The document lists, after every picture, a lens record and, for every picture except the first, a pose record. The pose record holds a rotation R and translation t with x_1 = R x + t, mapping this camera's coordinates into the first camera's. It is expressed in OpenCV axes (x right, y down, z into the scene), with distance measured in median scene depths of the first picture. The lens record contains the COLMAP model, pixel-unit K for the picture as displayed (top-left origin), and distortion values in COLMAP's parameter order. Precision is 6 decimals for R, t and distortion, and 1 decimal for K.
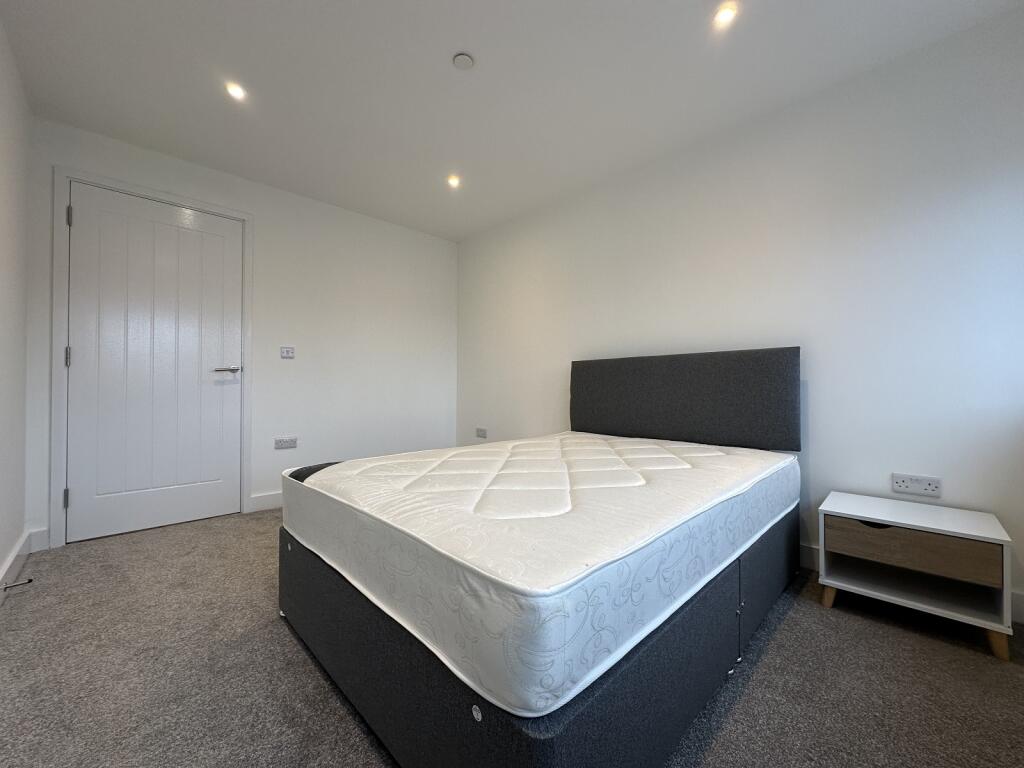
lens RADIAL K [[412.8, 0, 512.0], [0, 412.8, 384.0], [0, 0, 1]] dist [-0.027510, -0.000177]
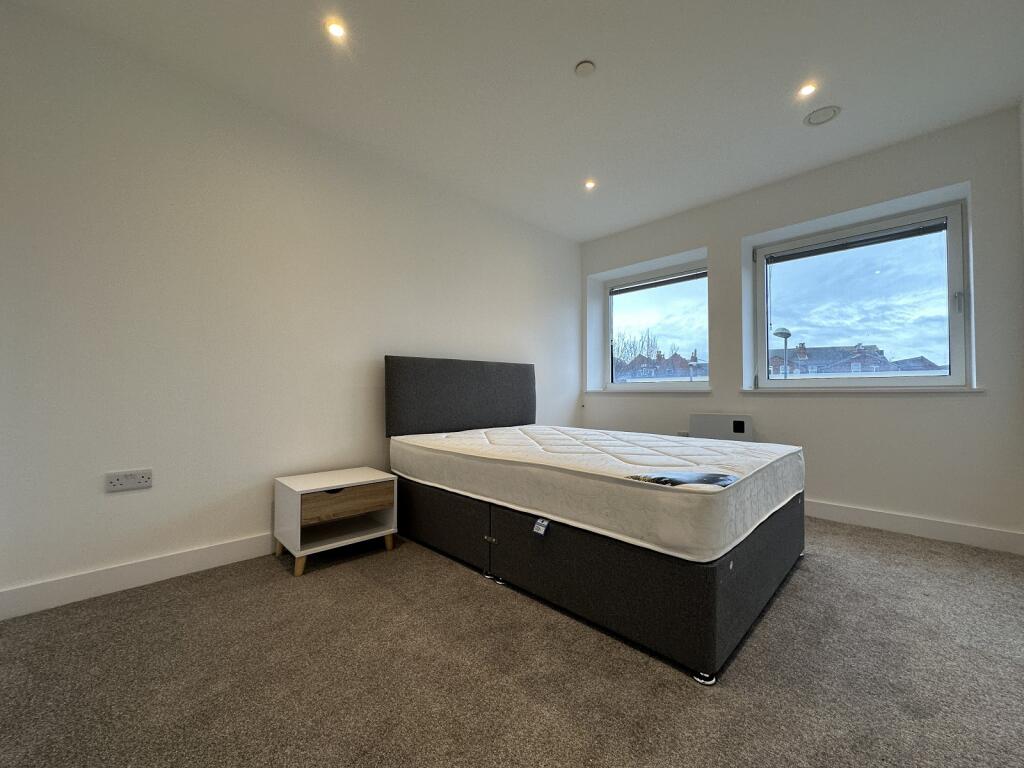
lens RADIAL K [[403.3, 0, 512.6], [0, 403.3, 385.4], [0, 0, 1]] dist [-0.002364, 0.000232]
pose [[-0.011365, 0.005071, 0.999923, -0.462925], [-0.015318, 0.999869, -0.005245, 0.003915], [-0.999818, -0.015376, -0.011286, 0.485365]]
